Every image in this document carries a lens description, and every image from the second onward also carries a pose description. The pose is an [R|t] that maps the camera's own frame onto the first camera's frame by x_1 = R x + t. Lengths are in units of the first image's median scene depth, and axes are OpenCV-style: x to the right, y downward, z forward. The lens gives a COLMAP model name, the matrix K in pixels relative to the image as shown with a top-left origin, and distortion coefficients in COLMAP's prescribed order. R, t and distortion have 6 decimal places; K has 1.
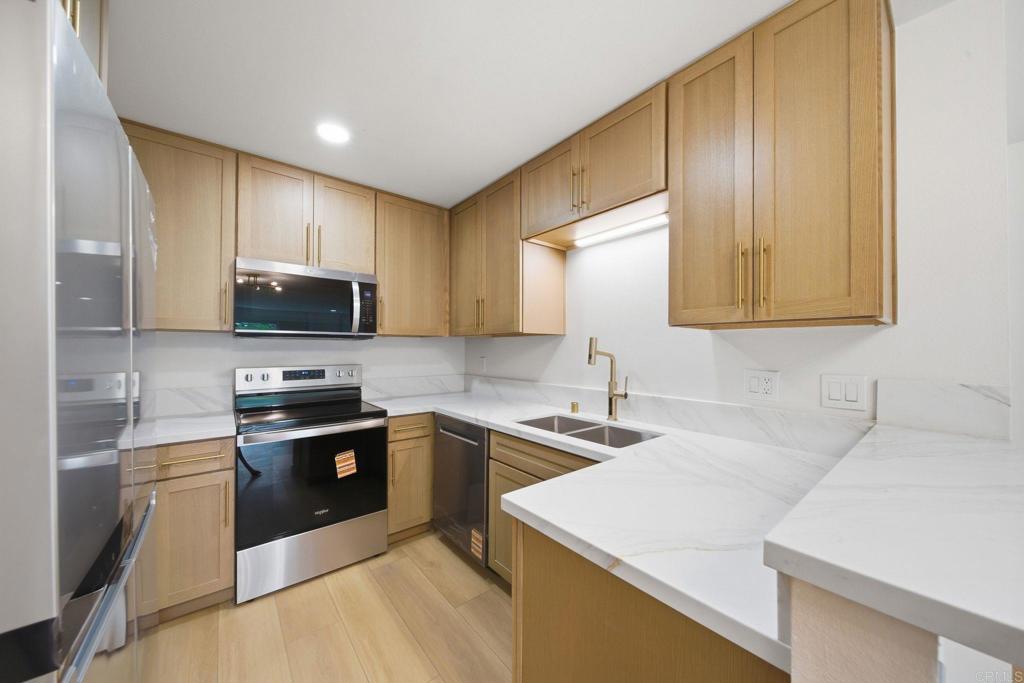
lens RADIAL K [[358.3, 0, 515.9], [0, 358.3, 345.9], [0, 0, 1]] dist [-0.007435, -0.000098]
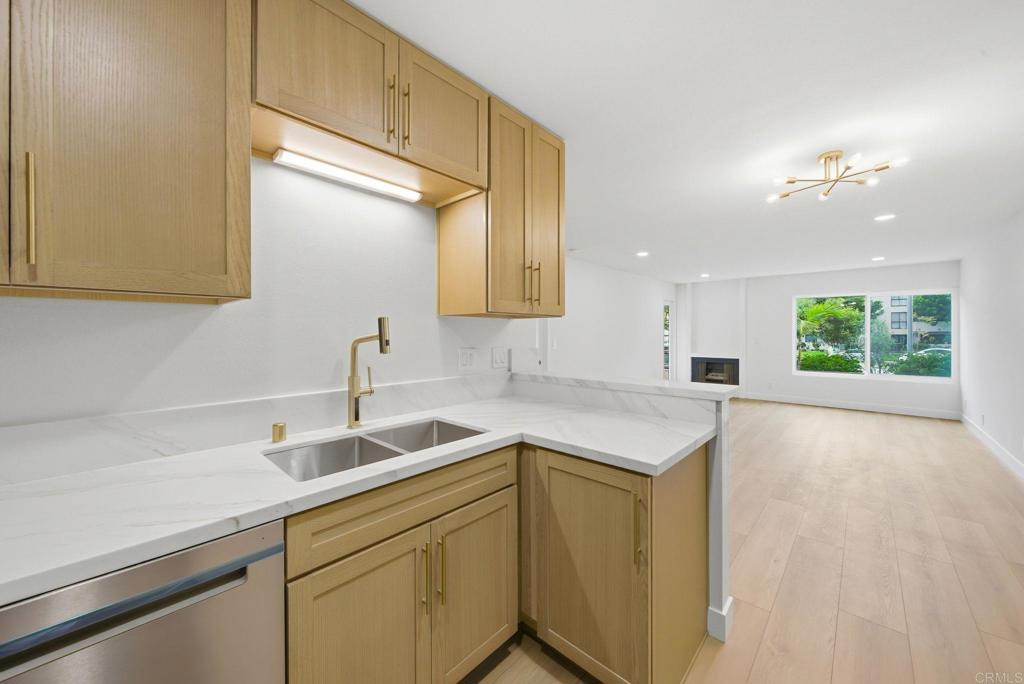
lens RADIAL K [[370.8, 0, 535.2], [0, 370.8, 328.9], [0, 0, 1]] dist [0.000329, 0.000015]
pose [[-0.160213, 0.002500, 0.987079, -0.609889], [-0.012998, 0.999905, -0.004642, 0.000123], [-0.986997, -0.013574, -0.160165, 0.832631]]
